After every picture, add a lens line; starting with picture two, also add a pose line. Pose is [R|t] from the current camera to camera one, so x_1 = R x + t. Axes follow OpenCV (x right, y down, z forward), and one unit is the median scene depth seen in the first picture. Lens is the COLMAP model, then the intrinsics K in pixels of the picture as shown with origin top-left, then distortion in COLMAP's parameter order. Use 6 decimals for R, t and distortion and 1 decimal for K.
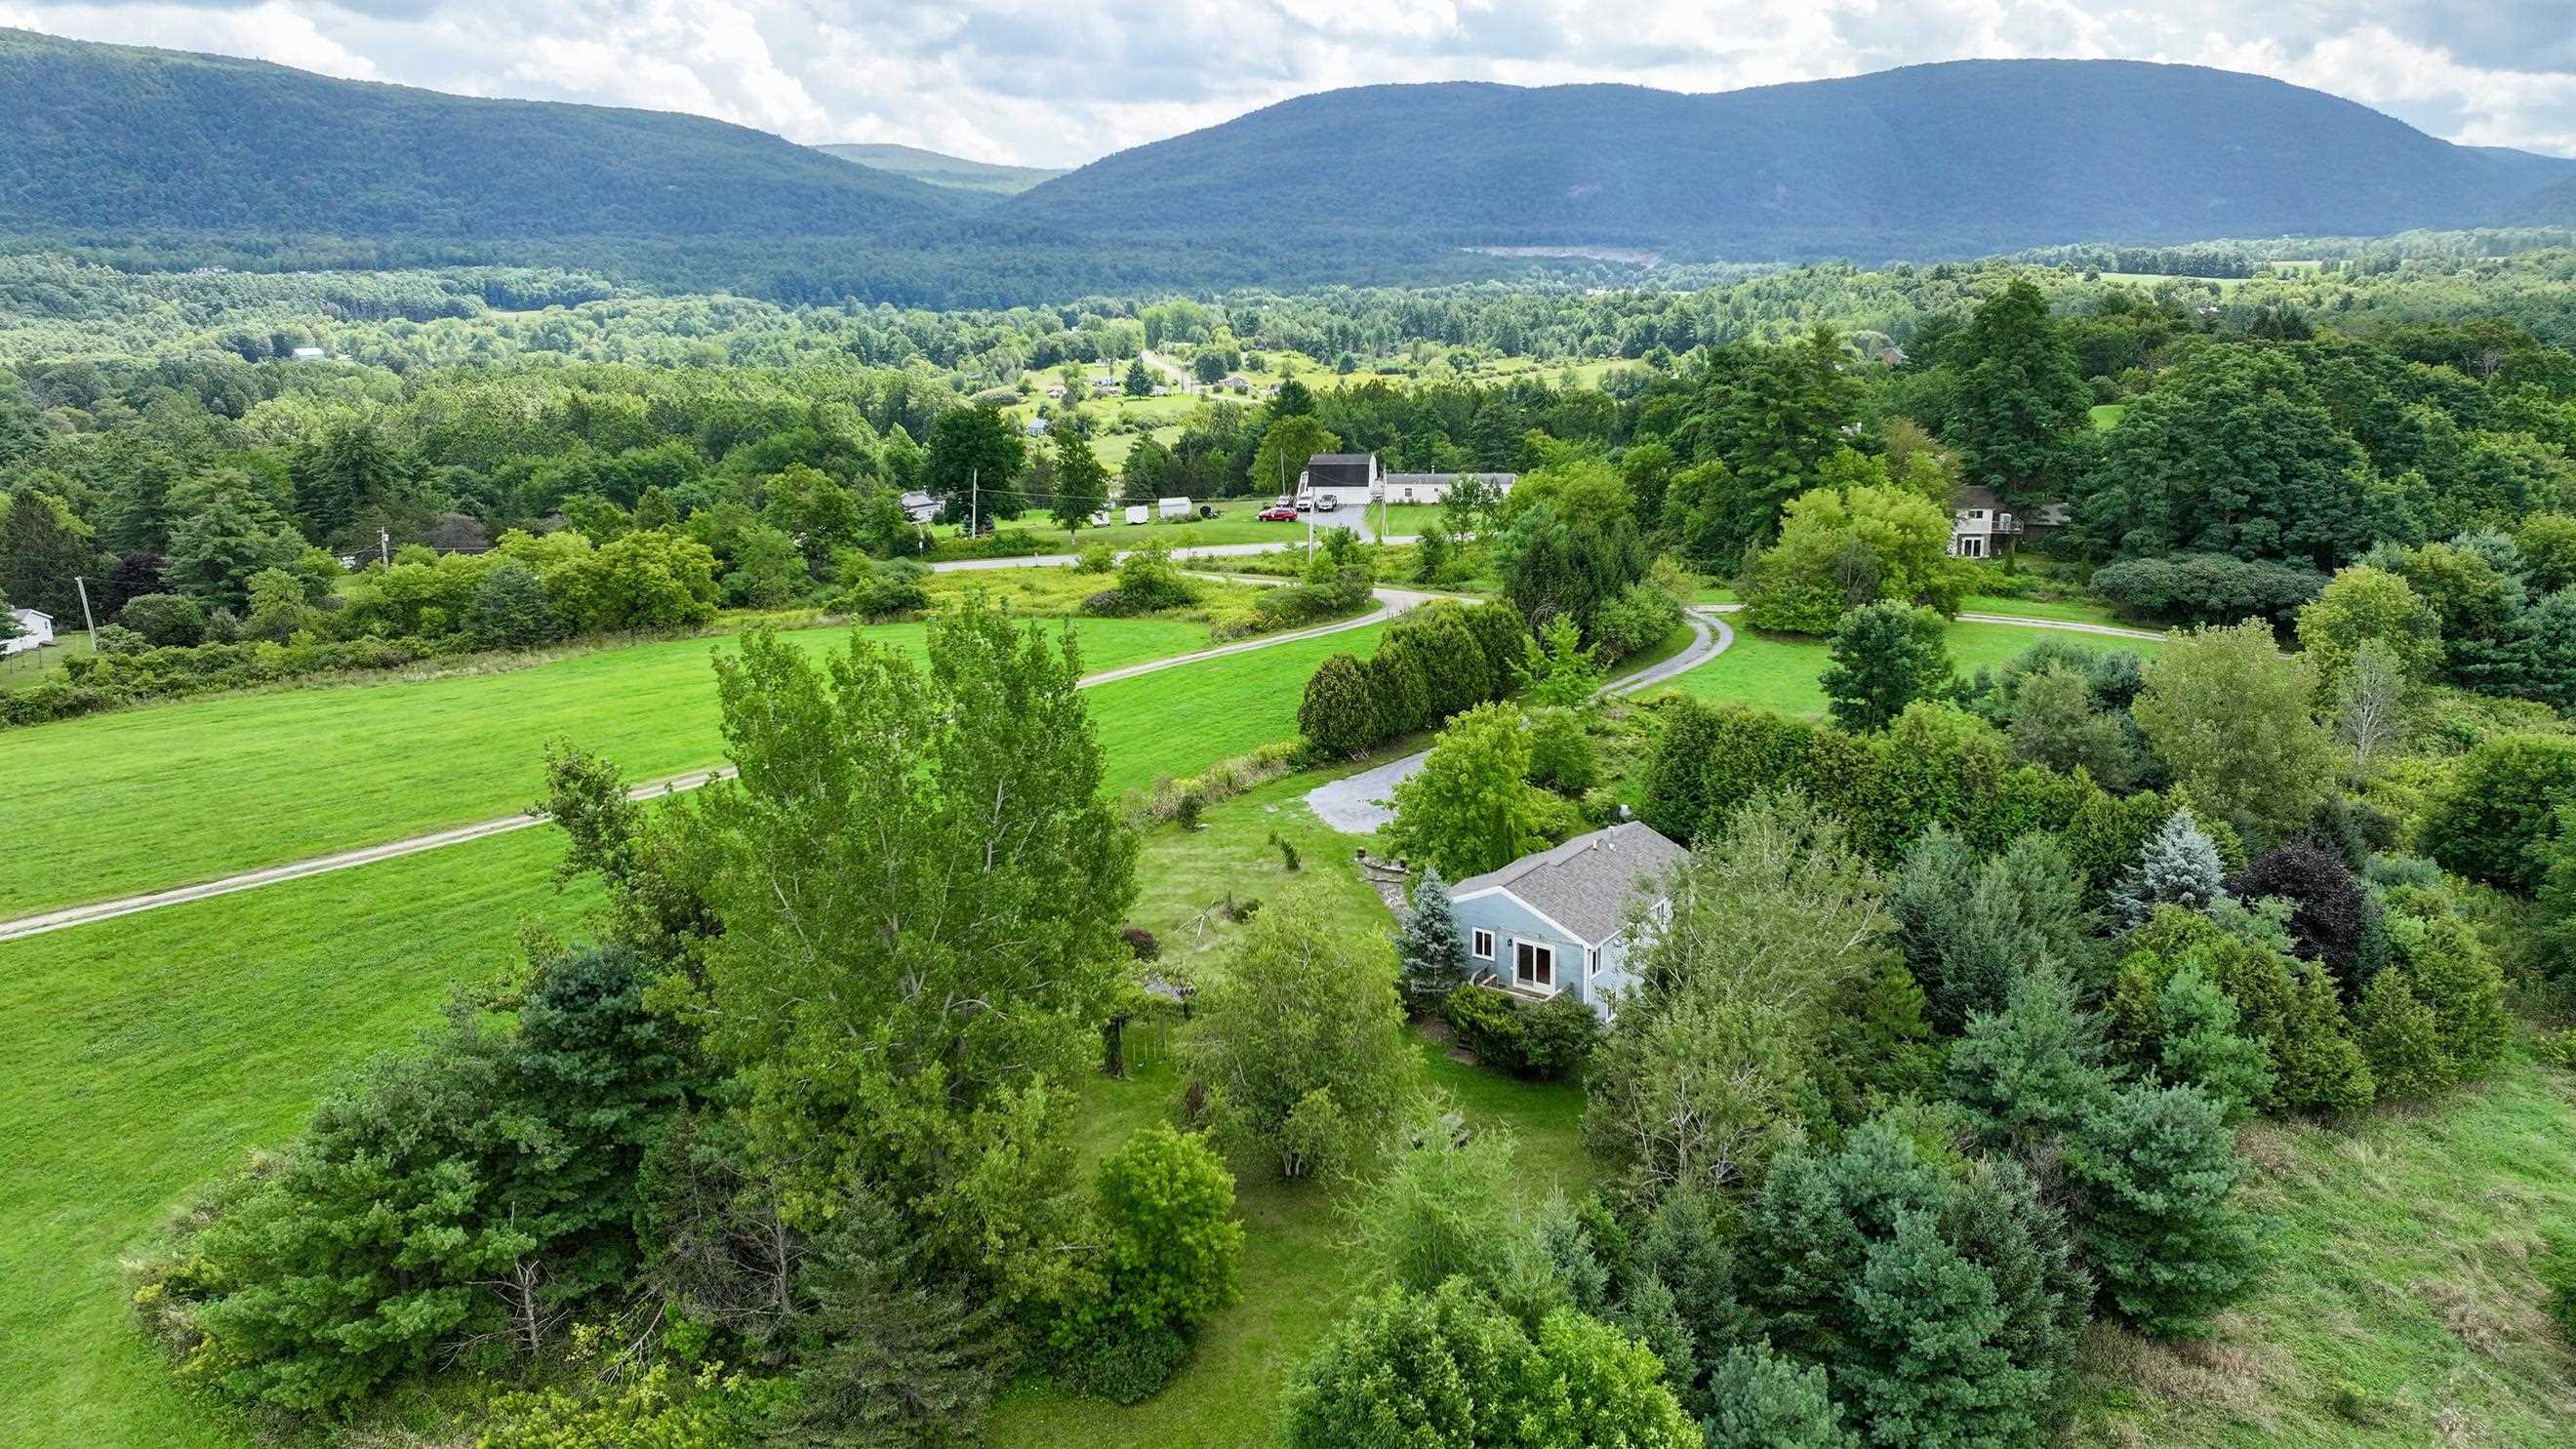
lens RADIAL K [[1785.6, 0, 1288.0], [0, 1785.6, 724.5], [0, 0, 1]] dist [0.011169, -0.000320]
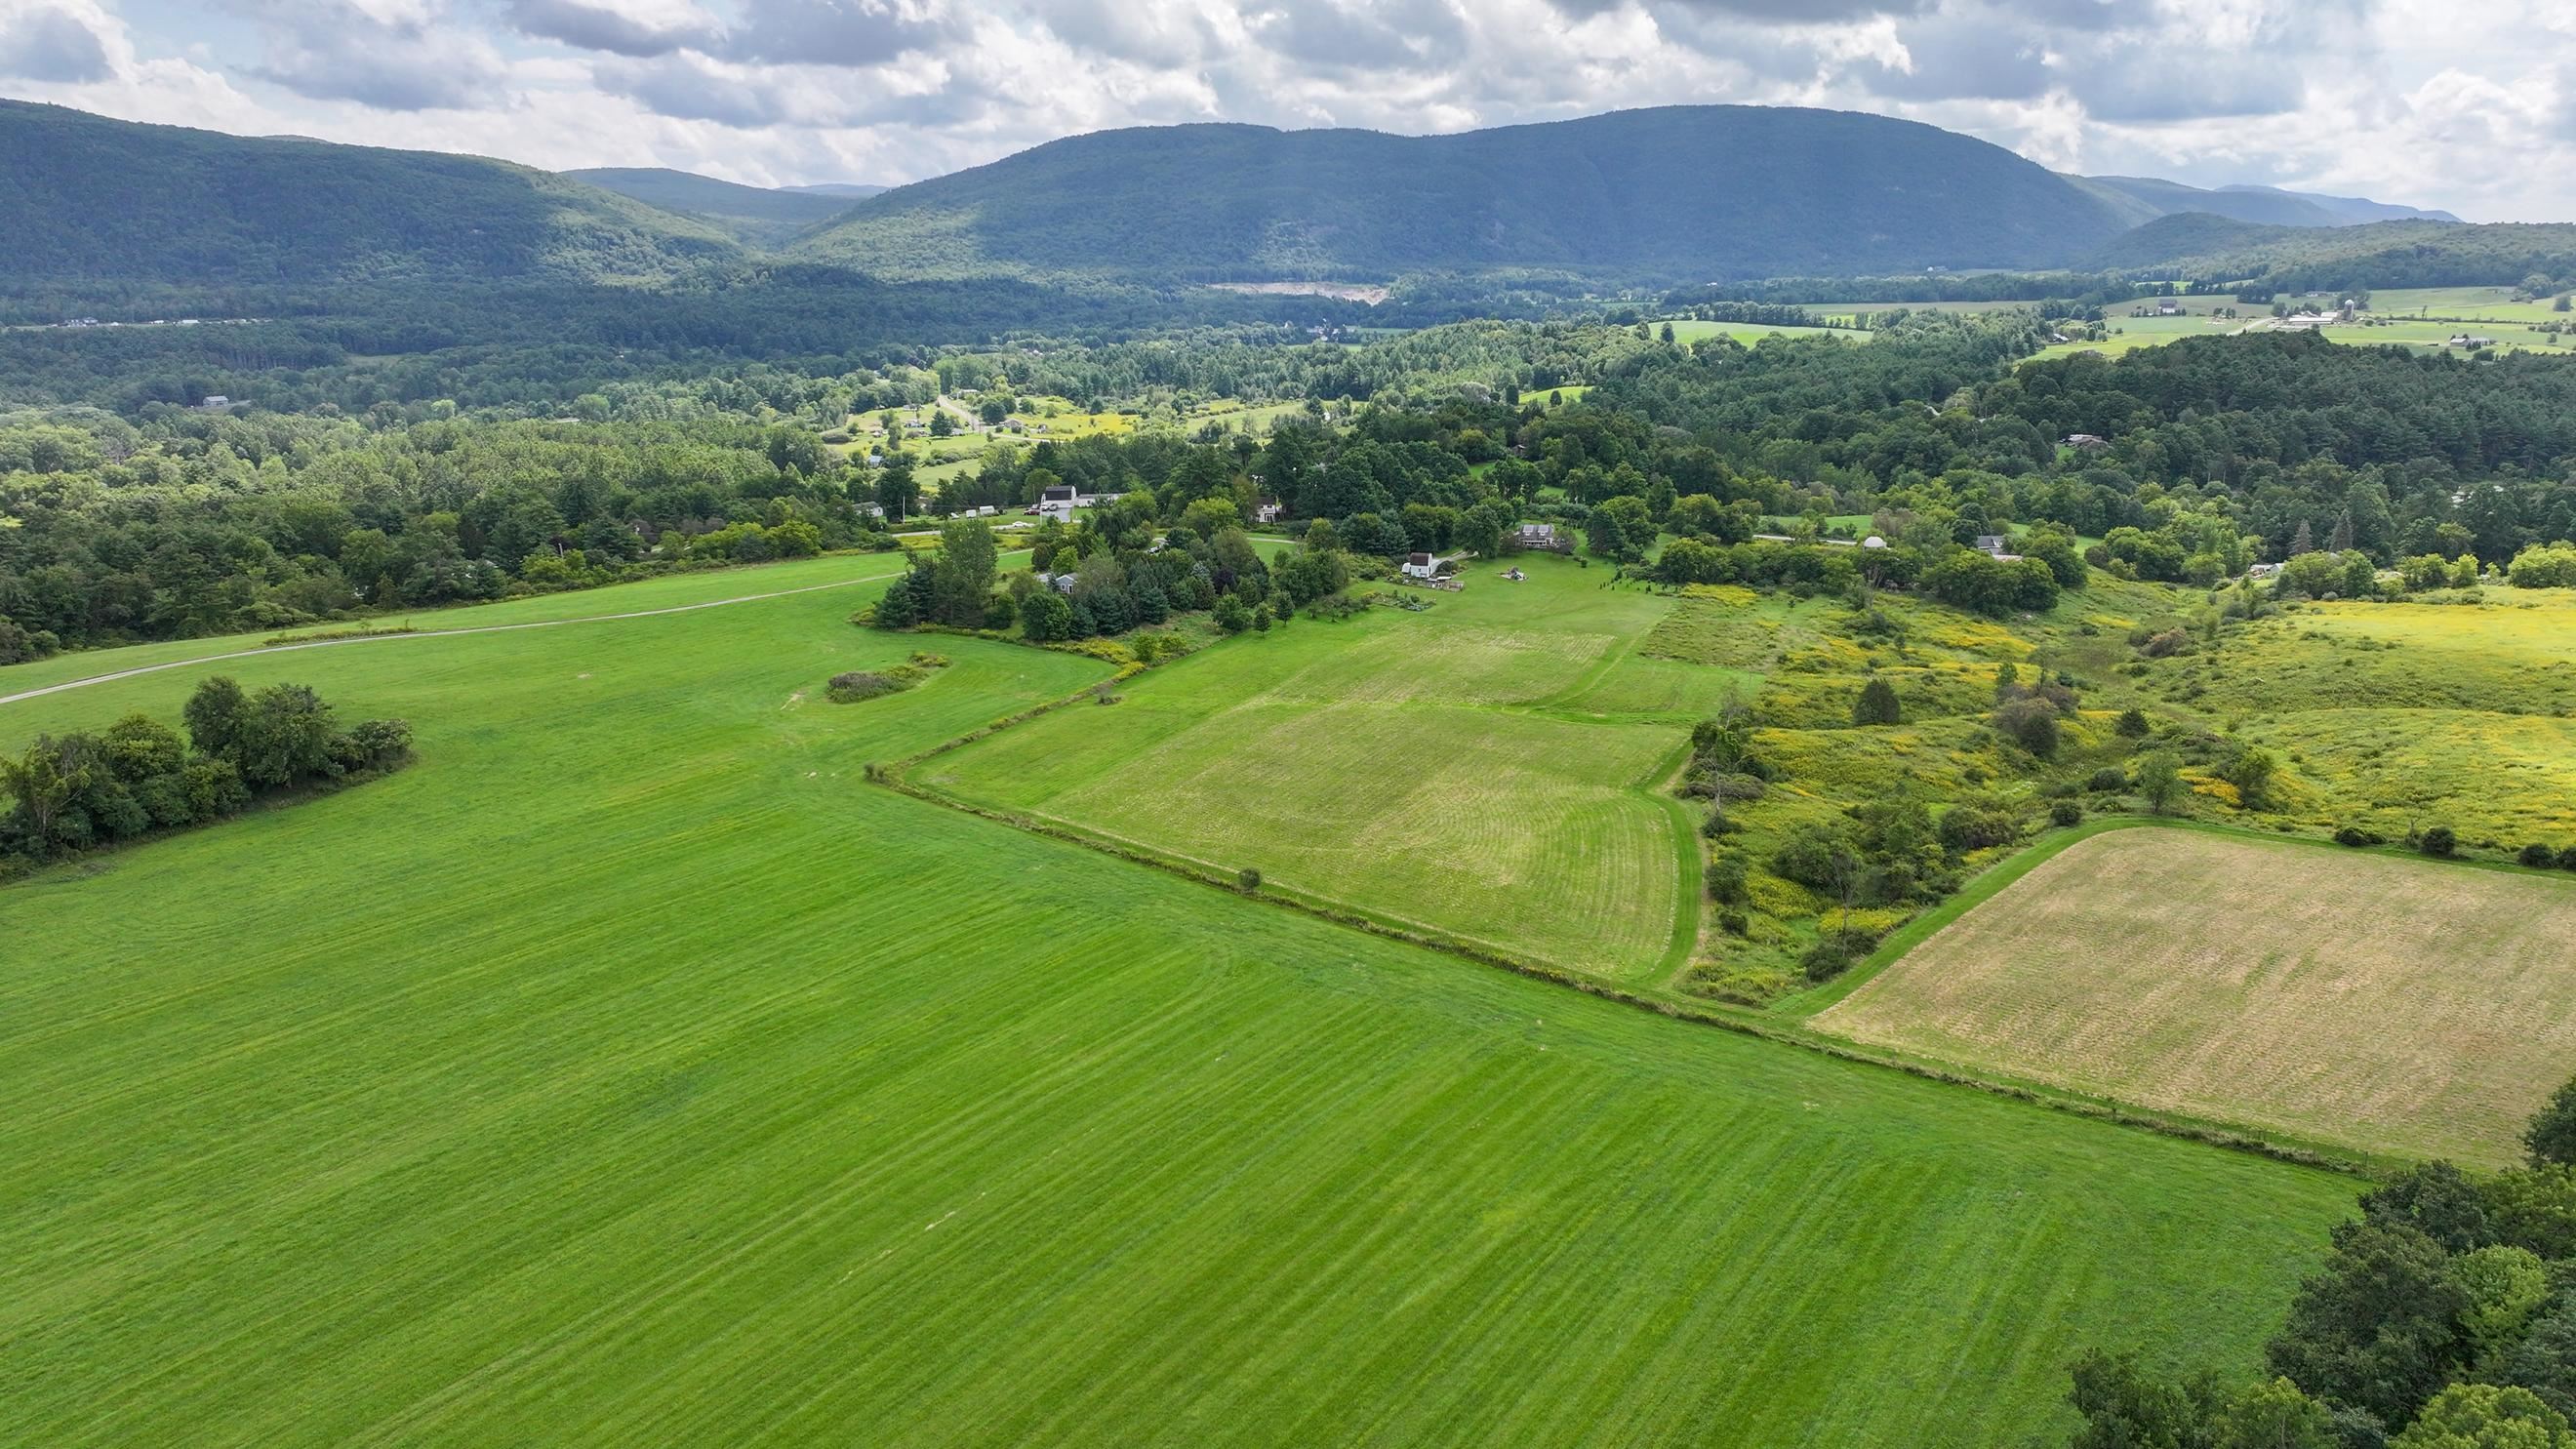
lens RADIAL K [[1785.6, 0, 1288.0], [0, 1785.6, 724.5], [0, 0, 1]] dist [0.011169, -0.000320]
pose [[0.992537, -0.030631, 0.118034, 0.009947], [0.031341, 0.999500, -0.004163, 0.042652], [-0.117847, 0.007831, 0.993001, -0.322105]]
